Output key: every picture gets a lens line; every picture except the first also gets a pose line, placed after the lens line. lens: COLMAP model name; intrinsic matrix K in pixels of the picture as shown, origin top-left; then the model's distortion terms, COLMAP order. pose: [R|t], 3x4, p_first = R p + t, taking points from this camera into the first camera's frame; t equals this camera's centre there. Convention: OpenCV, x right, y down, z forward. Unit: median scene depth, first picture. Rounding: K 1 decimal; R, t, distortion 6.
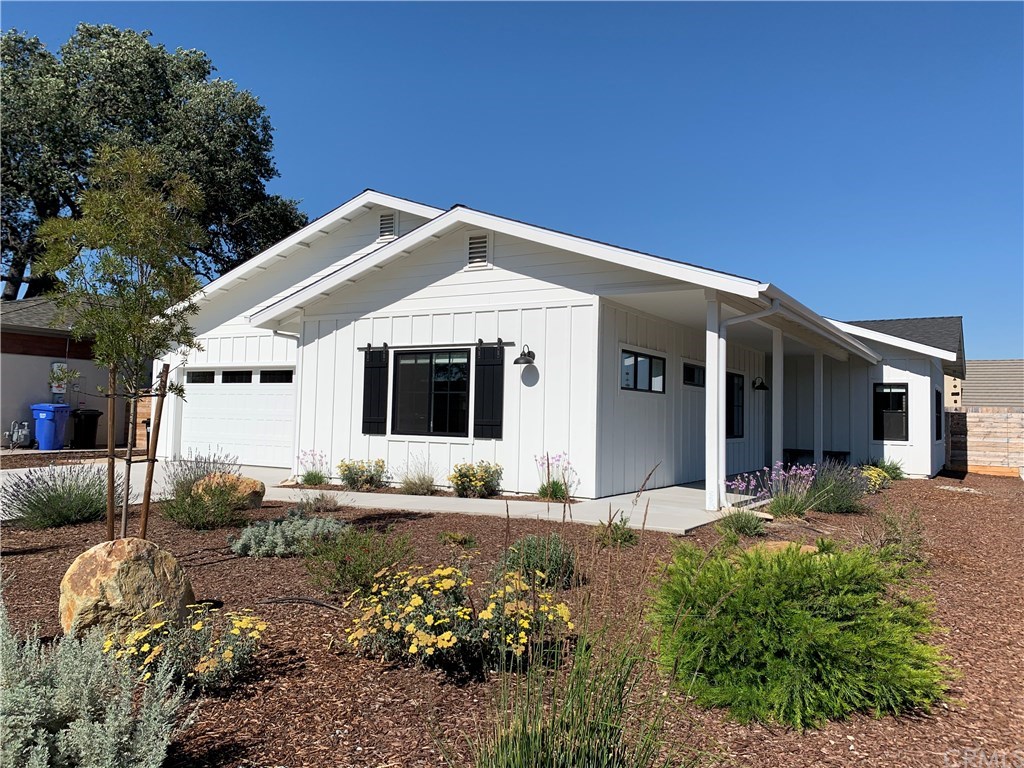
lens RADIAL K [[778.6, 0, 512.7], [0, 778.6, 378.1], [0, 0, 1]] dist [0.090844, -0.114719]
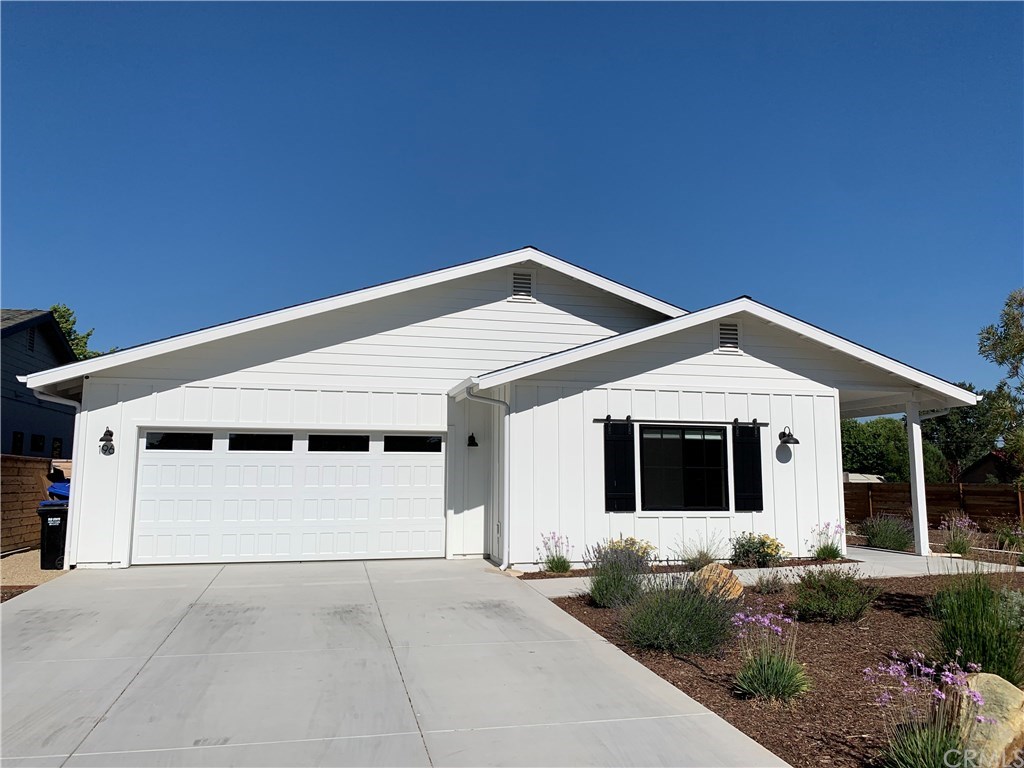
lens RADIAL K [[767.7, 0, 508.5], [0, 767.7, 386.1], [0, 0, 1]] dist [0.090904, -0.098850]
pose [[0.707940, 0.063880, 0.703377, -0.953982], [-0.023503, 0.997481, -0.066935, -0.014530], [-0.705881, 0.030855, 0.707658, 0.429270]]
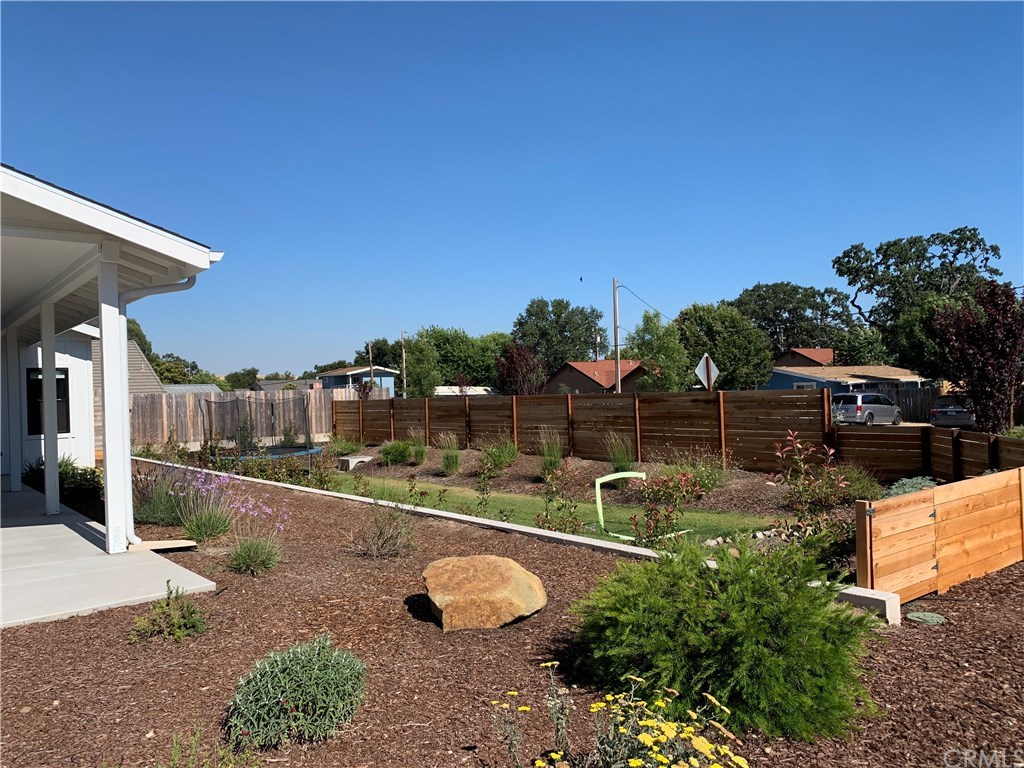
lens RADIAL K [[778.6, 0, 512.7], [0, 778.6, 378.1], [0, 0, 1]] dist [0.090844, -0.114719]
pose [[0.345792, -0.018225, 0.938134, -0.236077], [-0.007734, 0.999722, 0.022272, -0.009005], [-0.938279, -0.014957, 0.345555, 0.322460]]
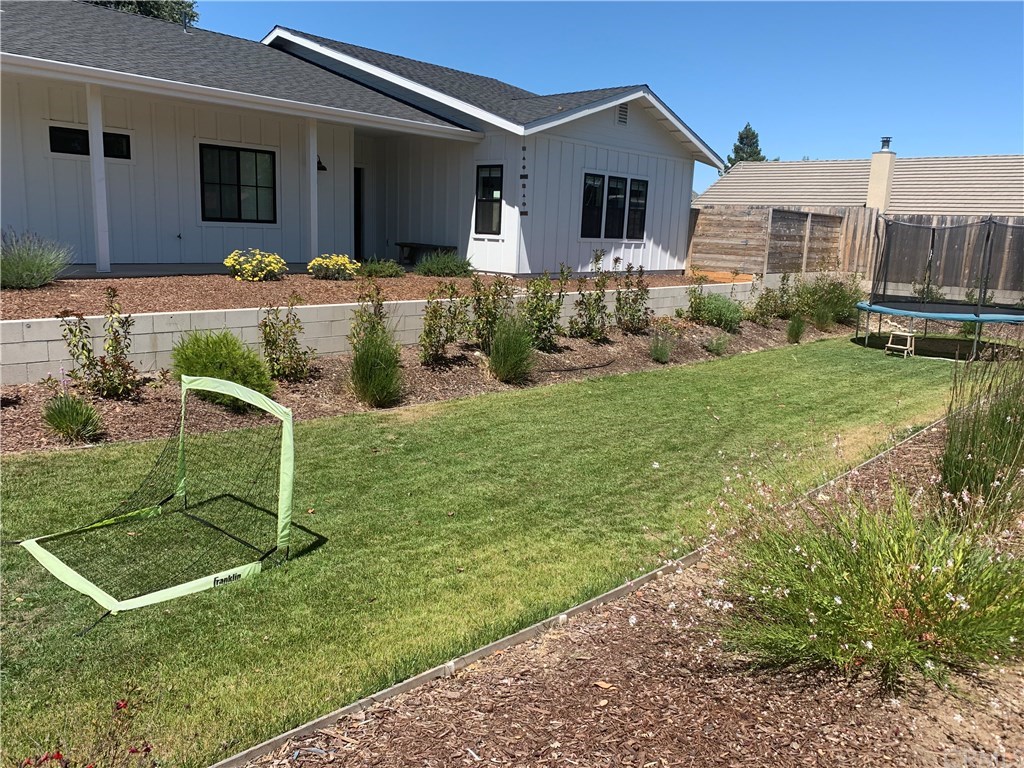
lens RADIAL K [[778.6, 0, 512.7], [0, 778.6, 378.1], [0, 0, 1]] dist [0.090844, -0.114719]
pose [[0.977740, 0.055027, -0.202474, 1.006874], [-0.007348, 0.973386, 0.229056, 0.051493], [0.209689, -0.222469, 0.952123, 0.206176]]
